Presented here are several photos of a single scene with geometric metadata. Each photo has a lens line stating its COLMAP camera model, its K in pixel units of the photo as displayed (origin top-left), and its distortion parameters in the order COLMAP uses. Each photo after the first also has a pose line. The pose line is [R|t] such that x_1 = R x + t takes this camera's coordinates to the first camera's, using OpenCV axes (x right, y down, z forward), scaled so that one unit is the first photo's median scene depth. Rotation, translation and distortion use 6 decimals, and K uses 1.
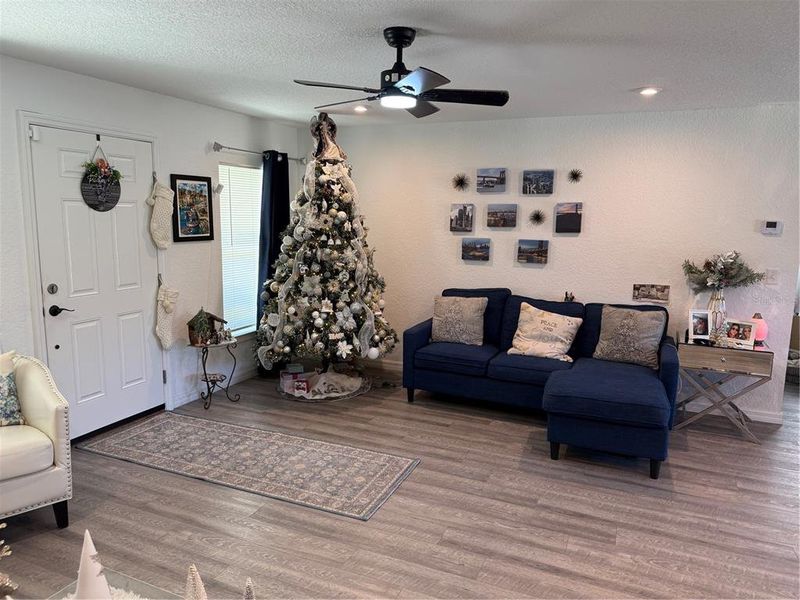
lens RADIAL K [[558.3, 0, 395.4], [0, 558.3, 300.6], [0, 0, 1]] dist [0.057935, -0.066972]
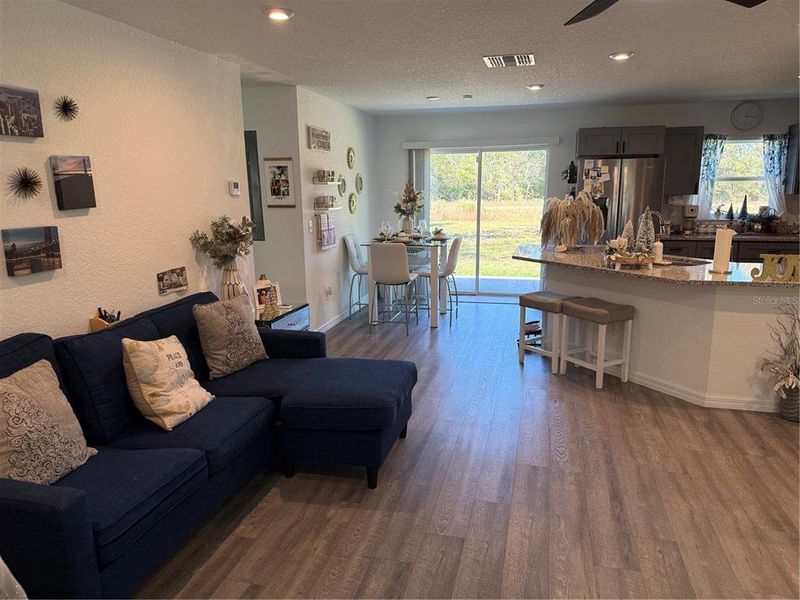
lens RADIAL K [[558.3, 0, 403.3], [0, 558.3, 308.3], [0, 0, 1]] dist [0.057935, -0.066972]
pose [[-0.161265, -0.232530, 0.959126, -0.399544], [0.166985, 0.951406, 0.258735, -0.145961], [-0.972682, 0.201884, -0.114599, 0.942646]]
